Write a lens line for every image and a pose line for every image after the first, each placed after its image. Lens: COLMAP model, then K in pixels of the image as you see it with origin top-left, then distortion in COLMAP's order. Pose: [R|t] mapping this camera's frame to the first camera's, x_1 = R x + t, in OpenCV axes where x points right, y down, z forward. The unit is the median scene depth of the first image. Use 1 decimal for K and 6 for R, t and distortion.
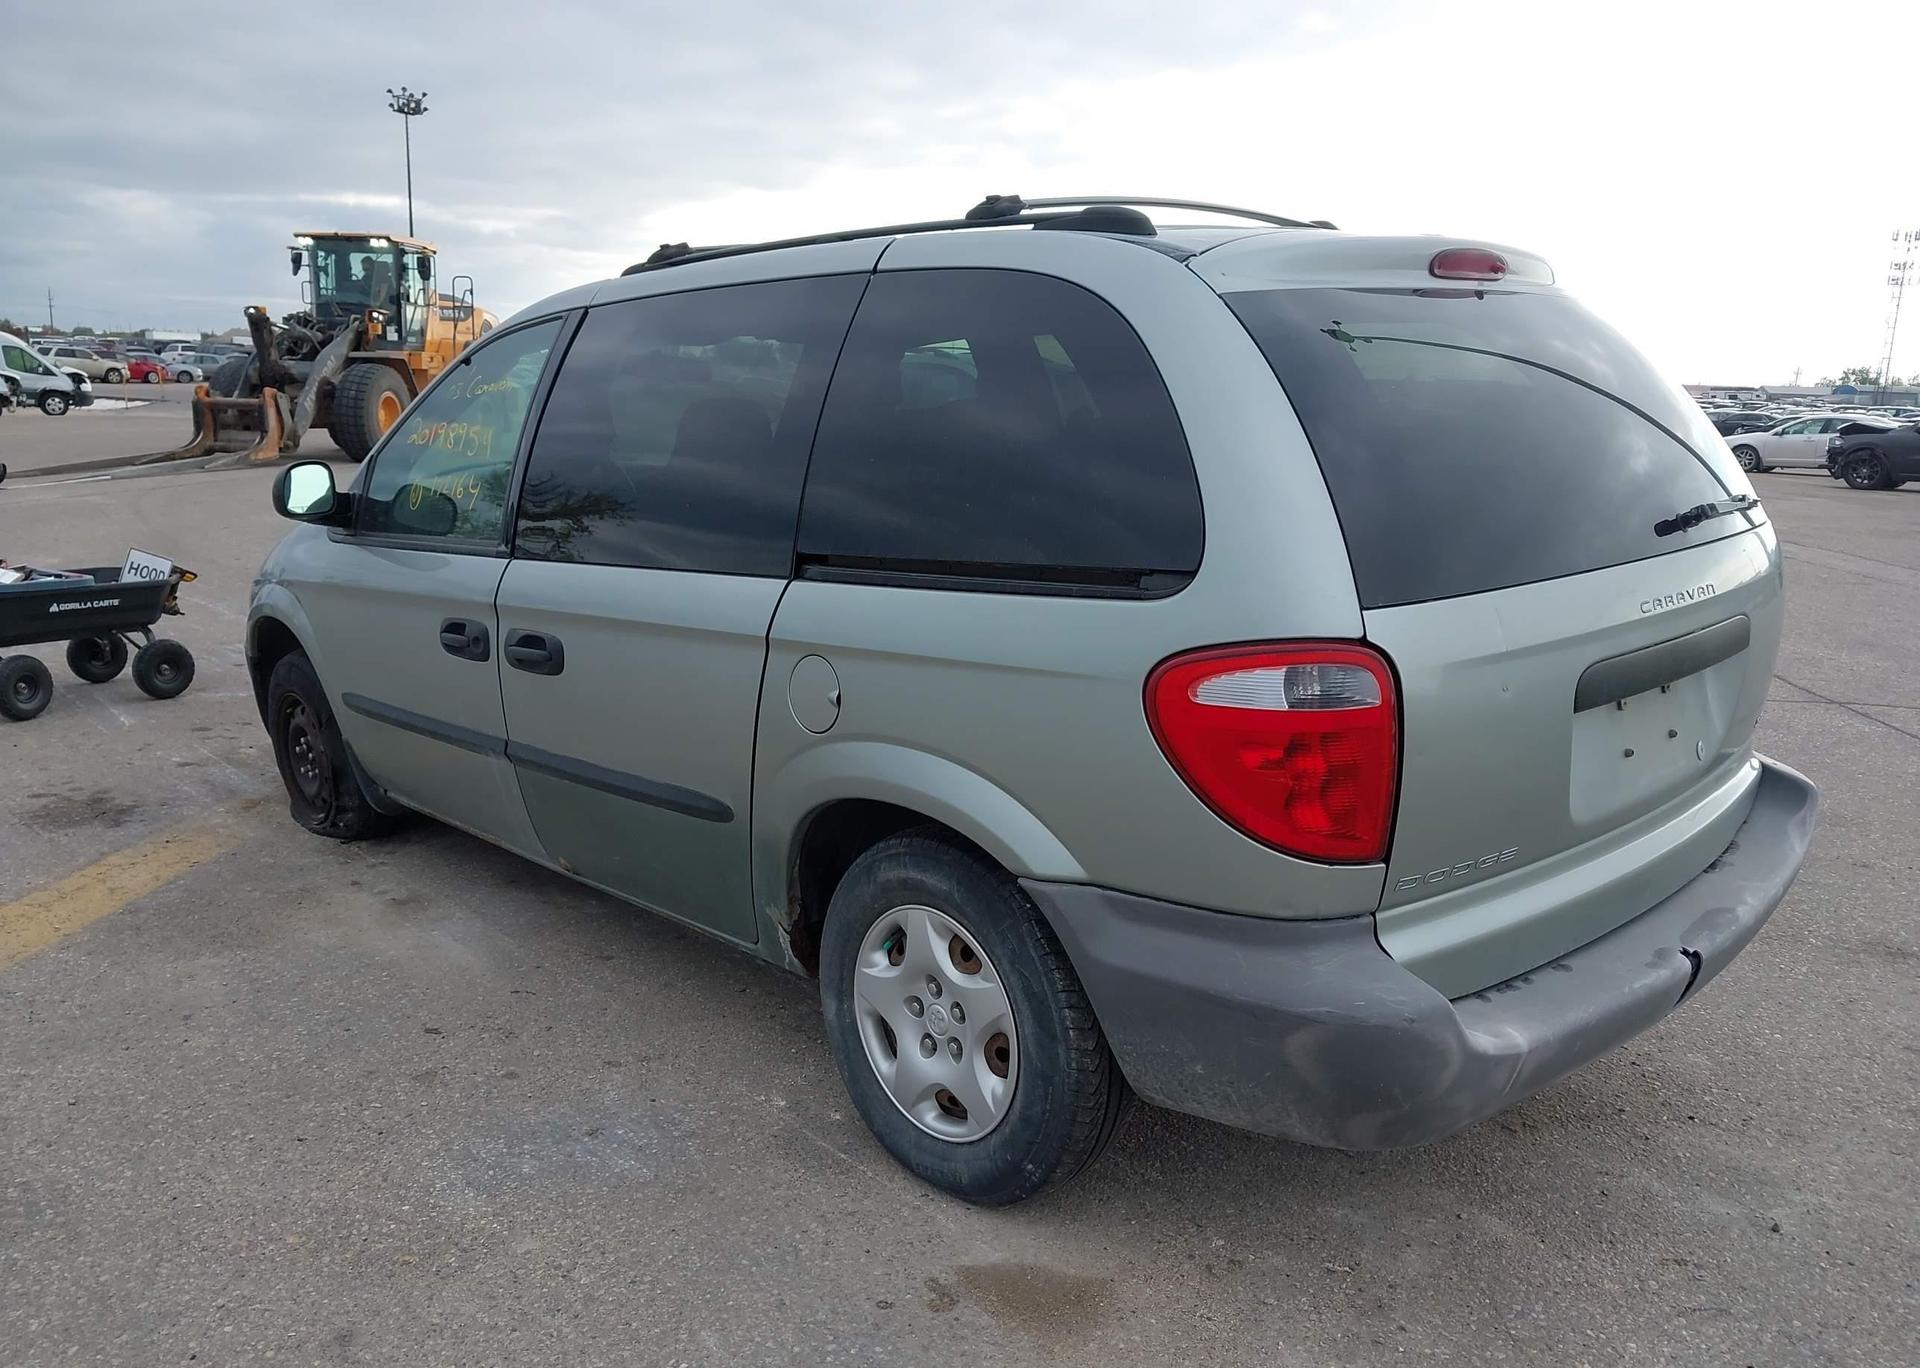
lens RADIAL K [[1528.7, 0, 950.2], [0, 1528.7, 702.8], [0, 0, 1]] dist [0.042790, -0.066369]
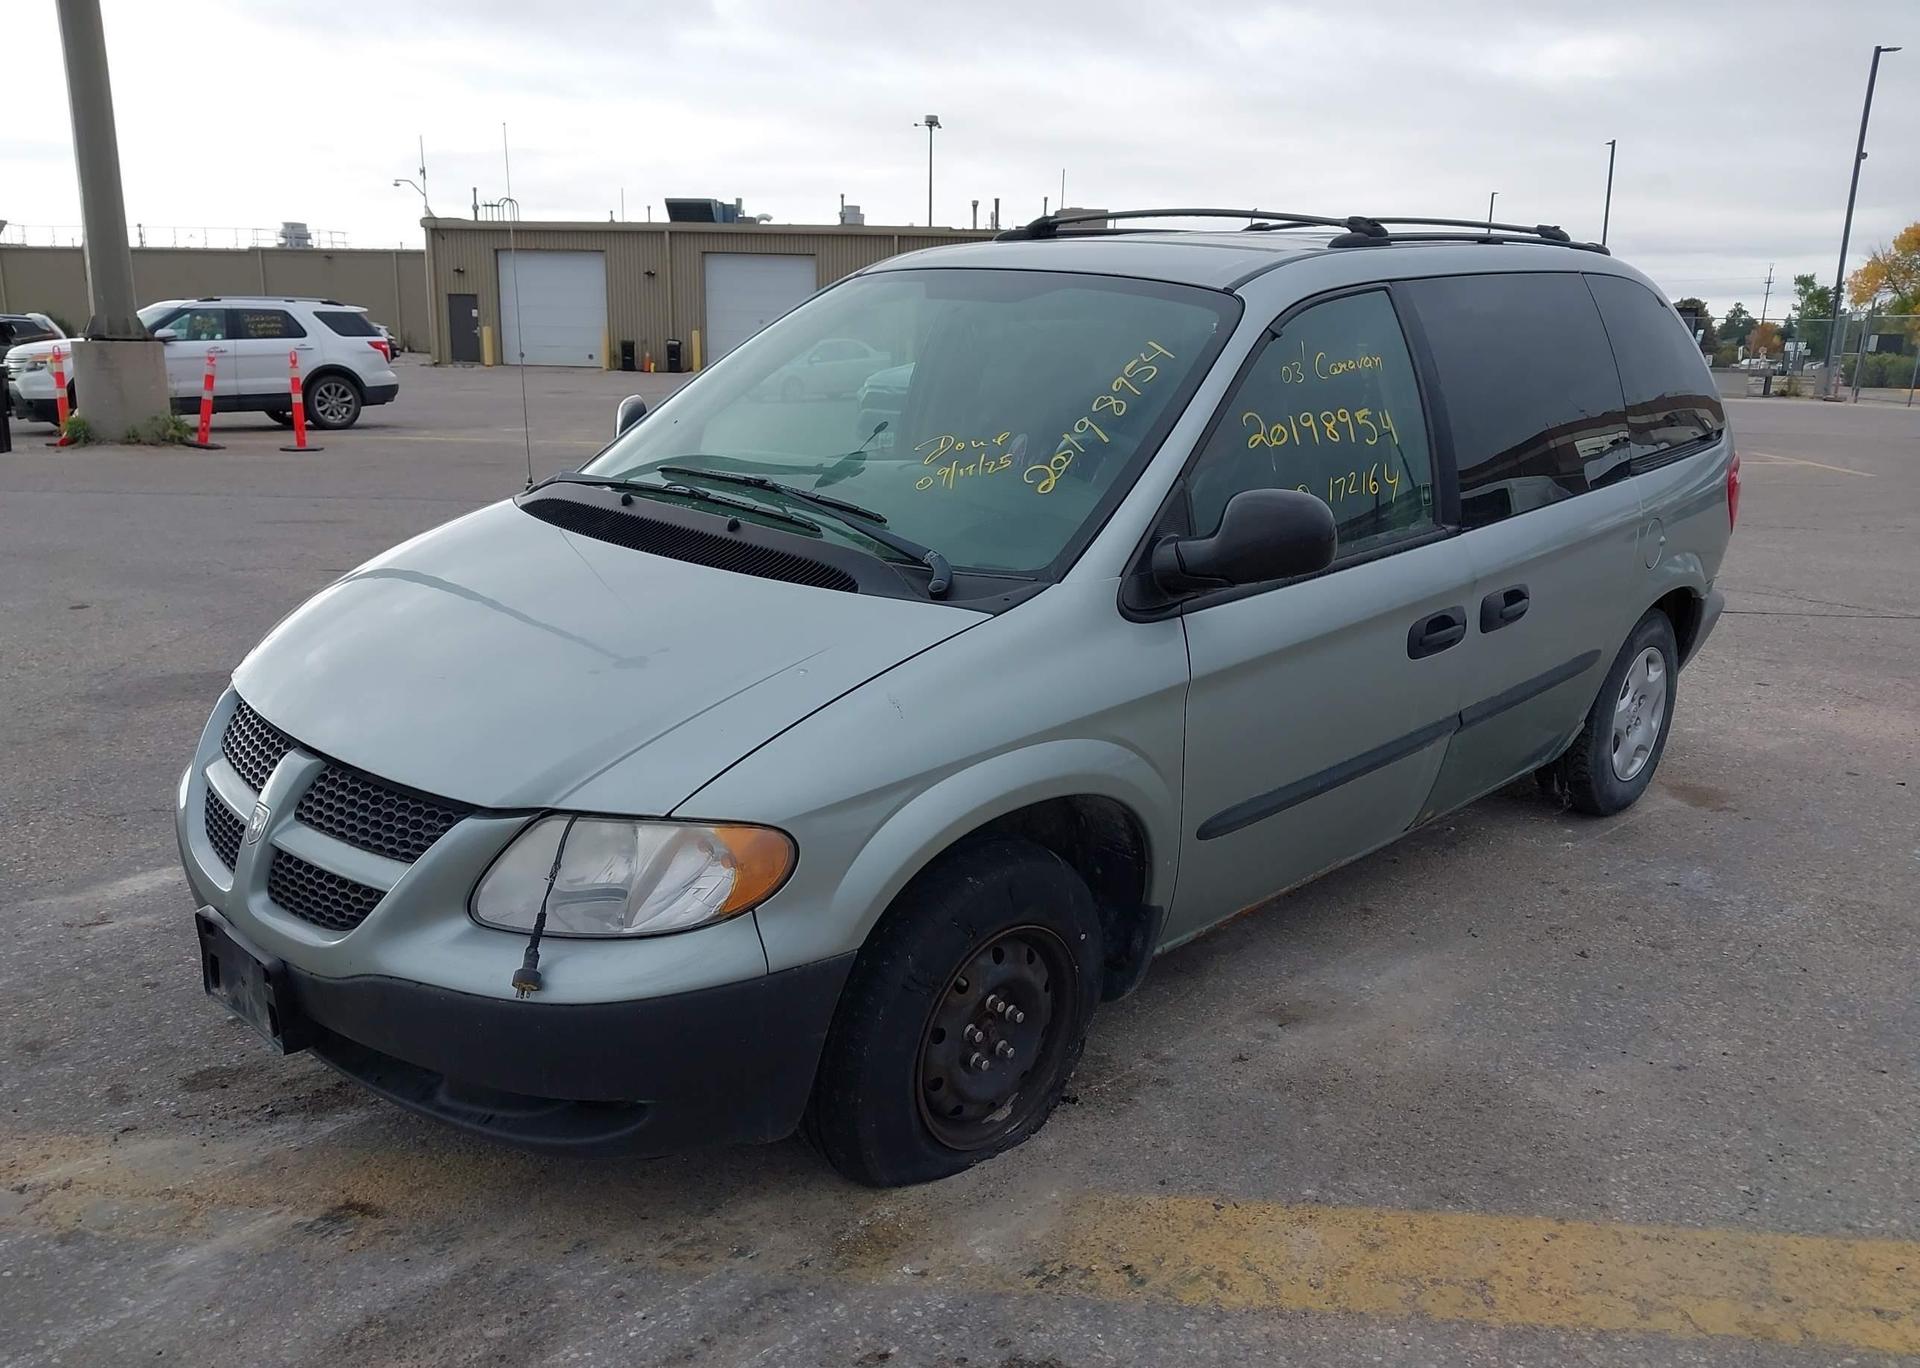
lens RADIAL K [[1528.7, 0, 950.2], [0, 1528.7, 702.8], [0, 0, 1]] dist [0.042790, -0.066369]
pose [[-0.043698, -0.264422, 0.963417, -1.600246], [0.190630, 0.944413, 0.267852, -0.407078], [-0.980689, 0.195361, 0.009138, 1.693933]]
